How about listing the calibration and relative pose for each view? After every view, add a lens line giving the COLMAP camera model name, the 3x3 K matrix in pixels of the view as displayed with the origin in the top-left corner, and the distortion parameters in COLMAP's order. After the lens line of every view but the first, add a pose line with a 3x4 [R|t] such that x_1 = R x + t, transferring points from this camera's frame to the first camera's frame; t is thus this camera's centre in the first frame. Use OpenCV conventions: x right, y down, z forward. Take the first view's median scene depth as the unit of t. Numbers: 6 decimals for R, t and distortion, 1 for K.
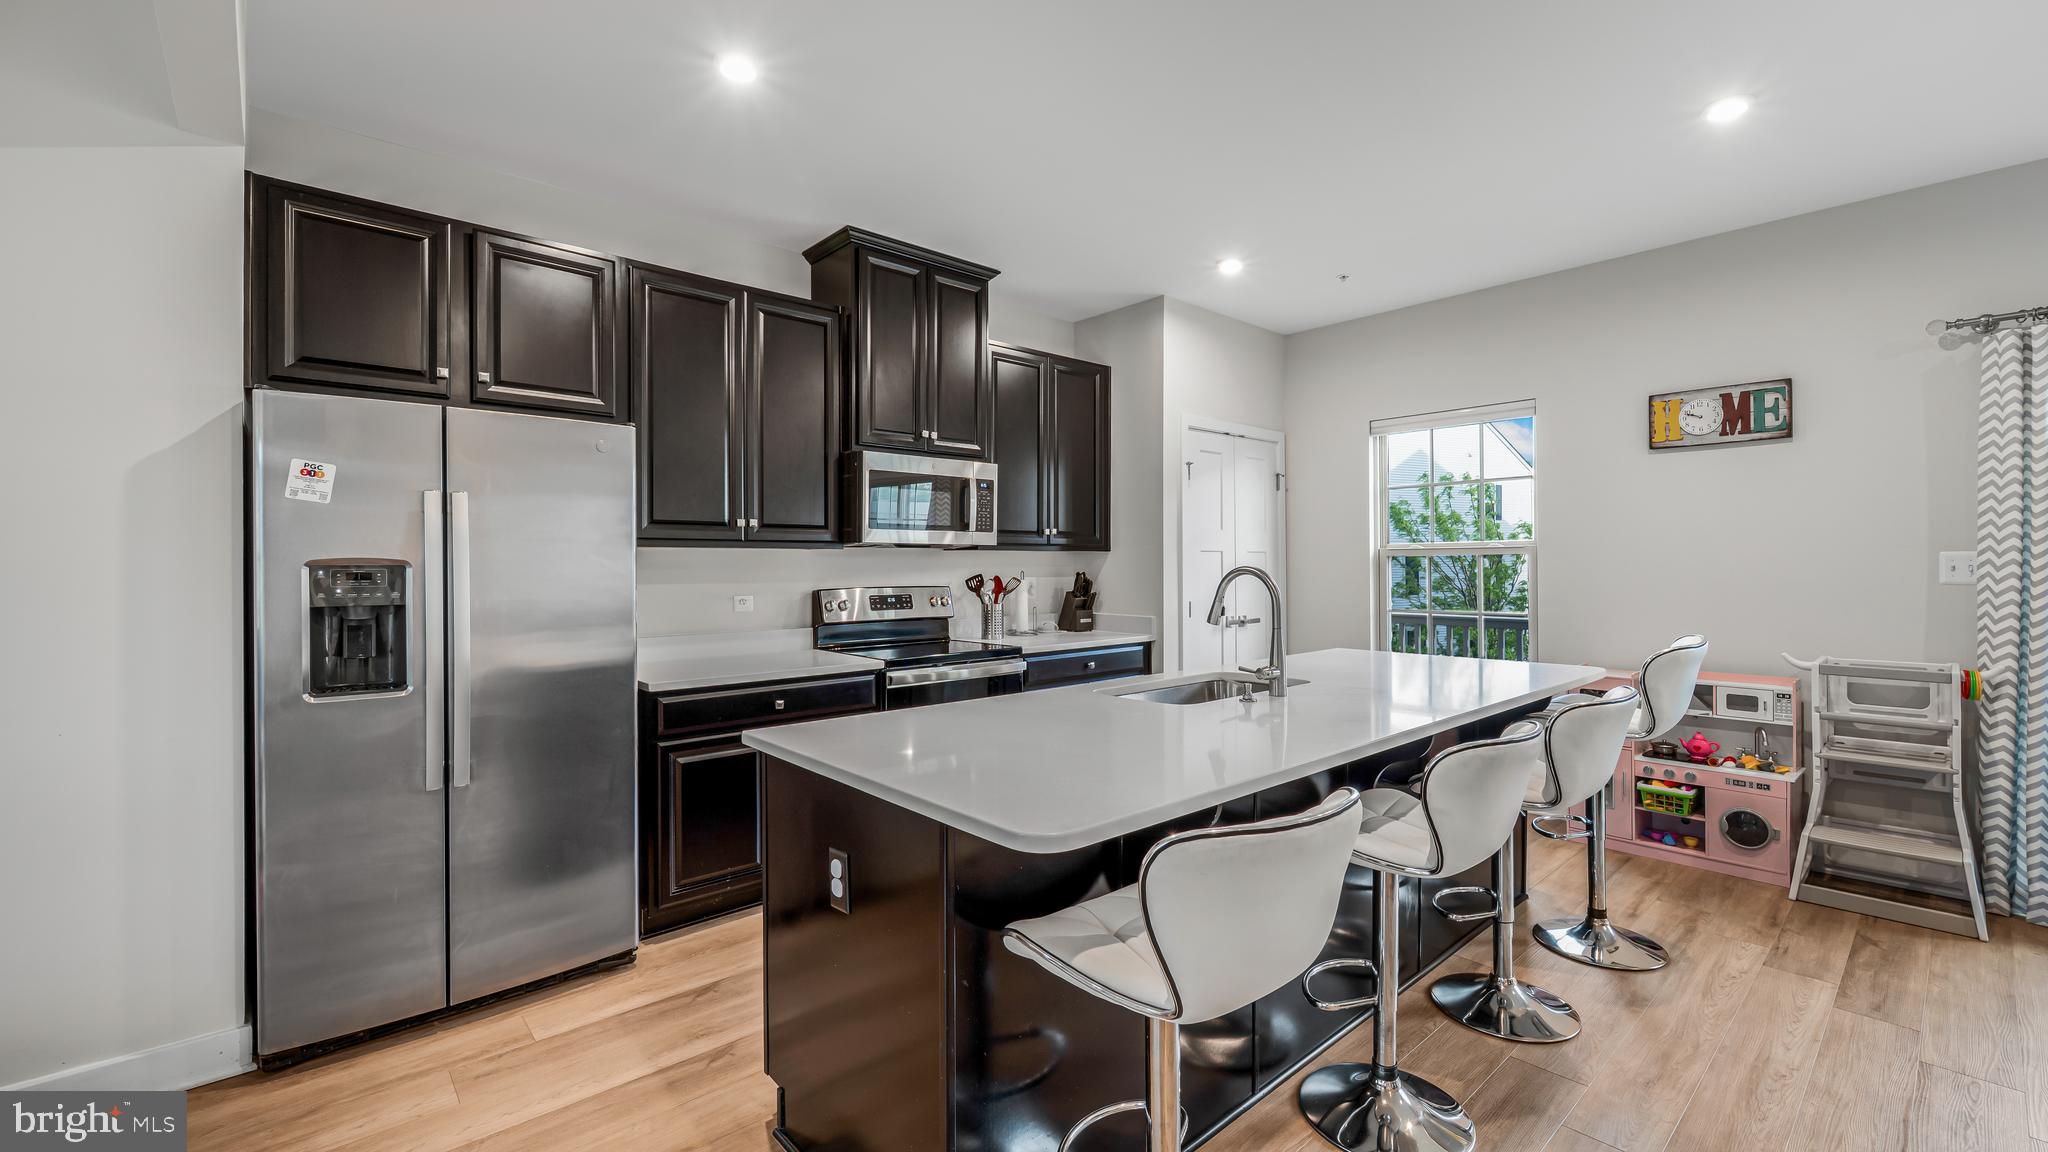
lens RADIAL K [[821.8, 0, 1023.2], [0, 821.8, 581.9], [0, 0, 1]] dist [0.002733, 0.000420]
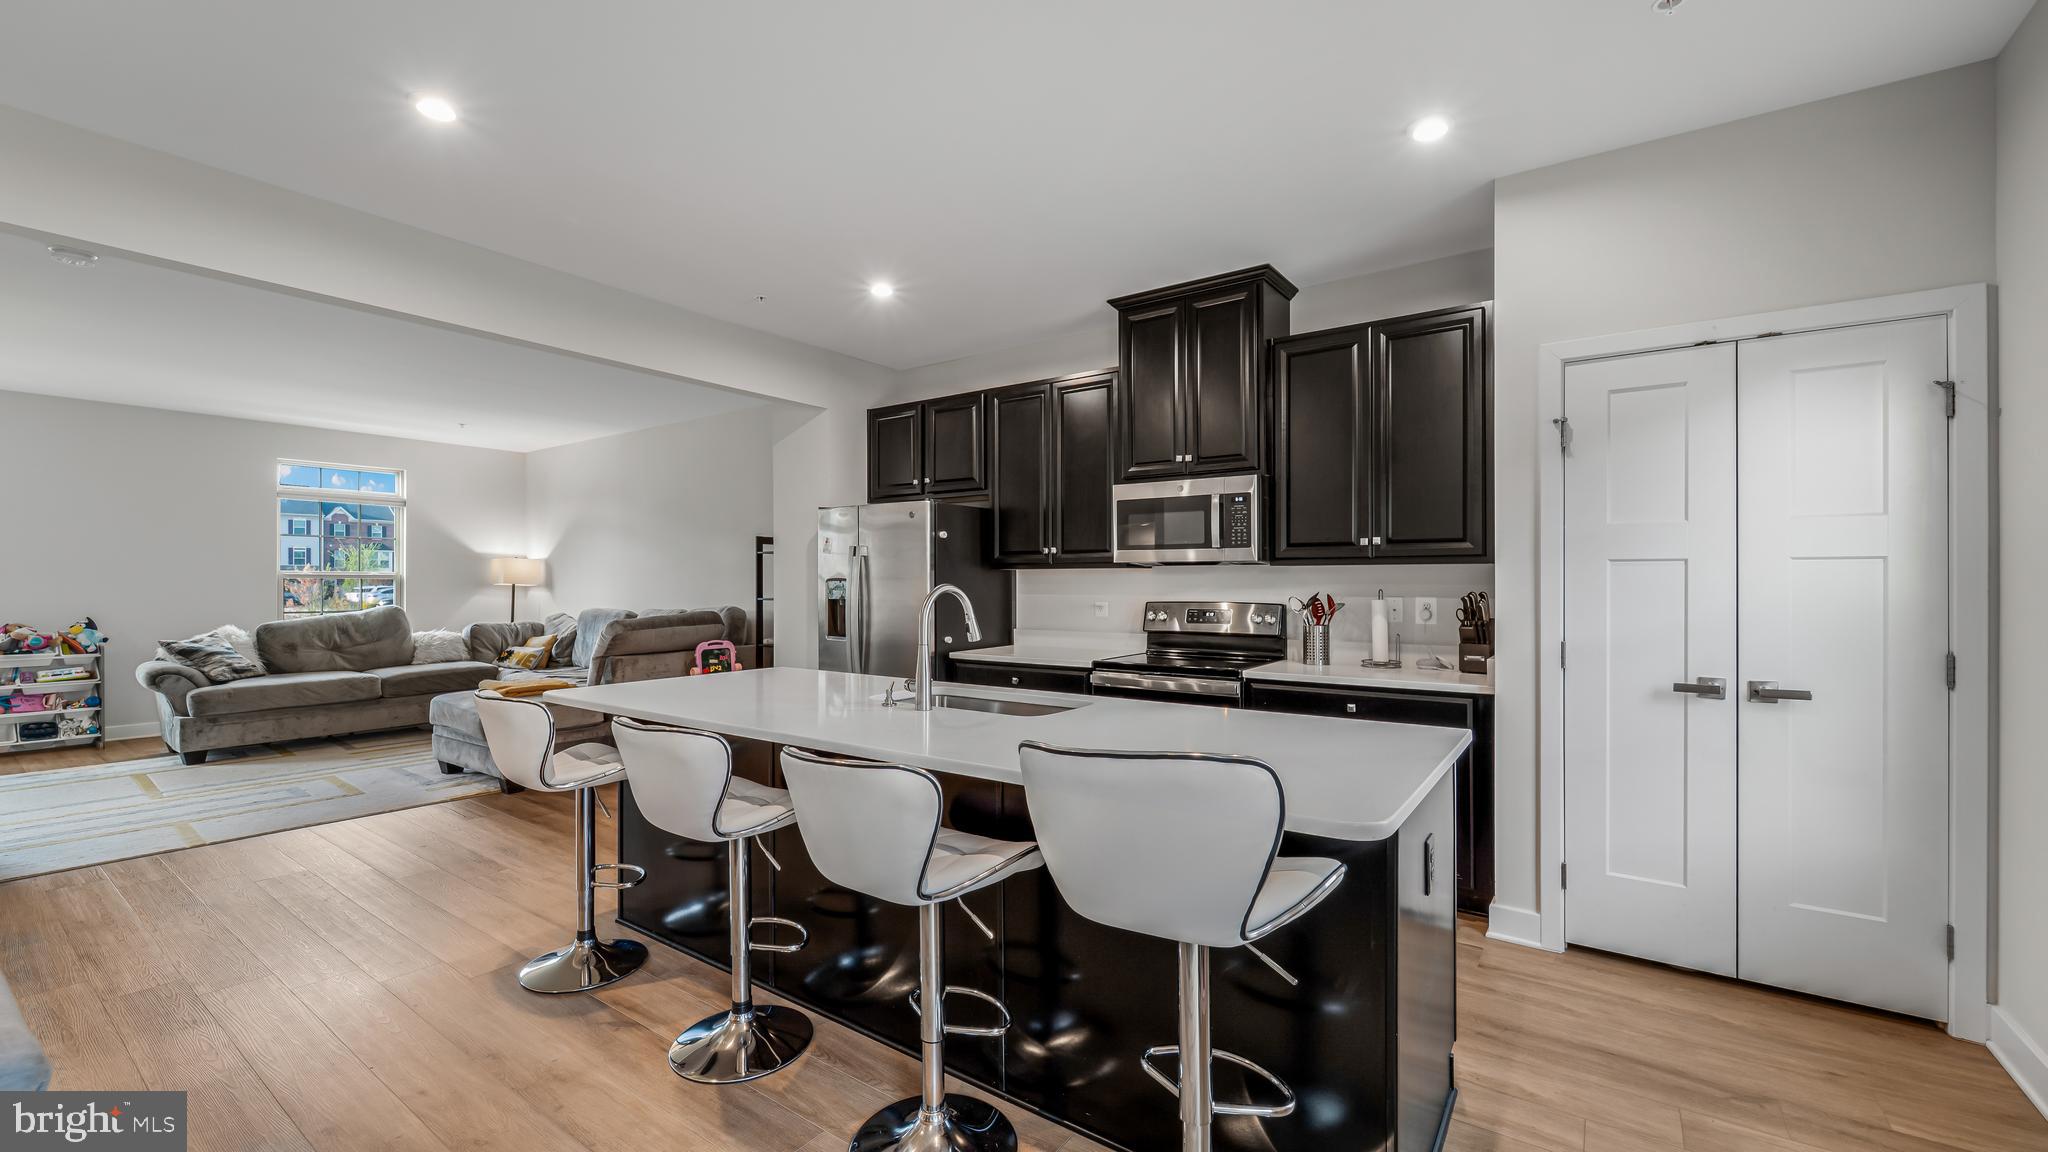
lens RADIAL K [[821.8, 0, 1023.2], [0, 821.8, 581.9], [0, 0, 1]] dist [0.002733, 0.000420]
pose [[0.230224, 0.003223, -0.973132, 0.888543], [-0.022956, 0.999734, -0.002120, -0.013201], [0.972867, 0.022827, 0.230237, 0.574968]]
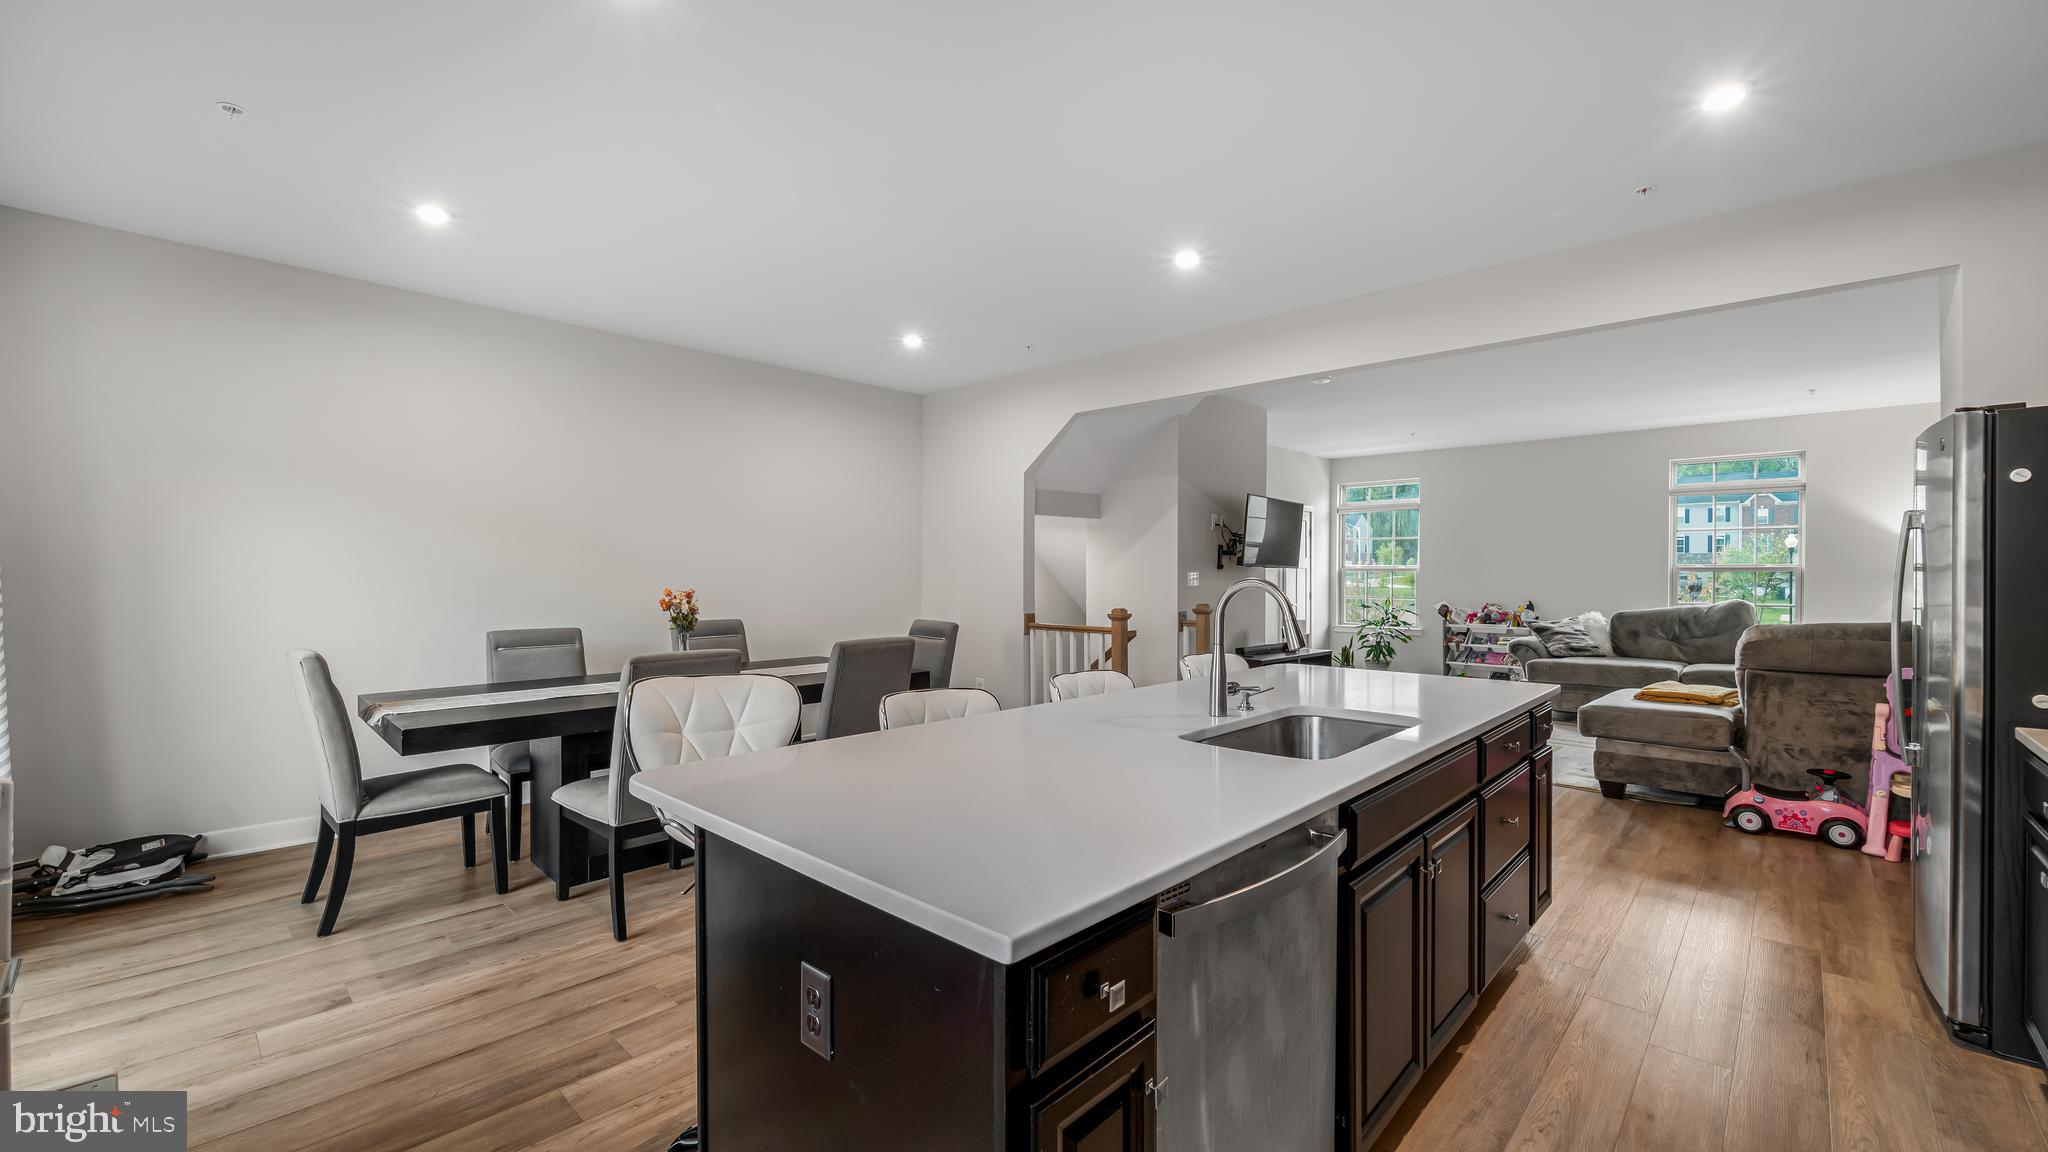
lens RADIAL K [[821.8, 0, 1023.2], [0, 821.8, 581.9], [0, 0, 1]] dist [0.002733, 0.000420]
pose [[-0.995706, 0.005067, -0.092436, 0.409716], [0.002142, 0.999495, 0.031711, -0.029004], [0.092550, 0.031377, -0.995214, 1.264476]]
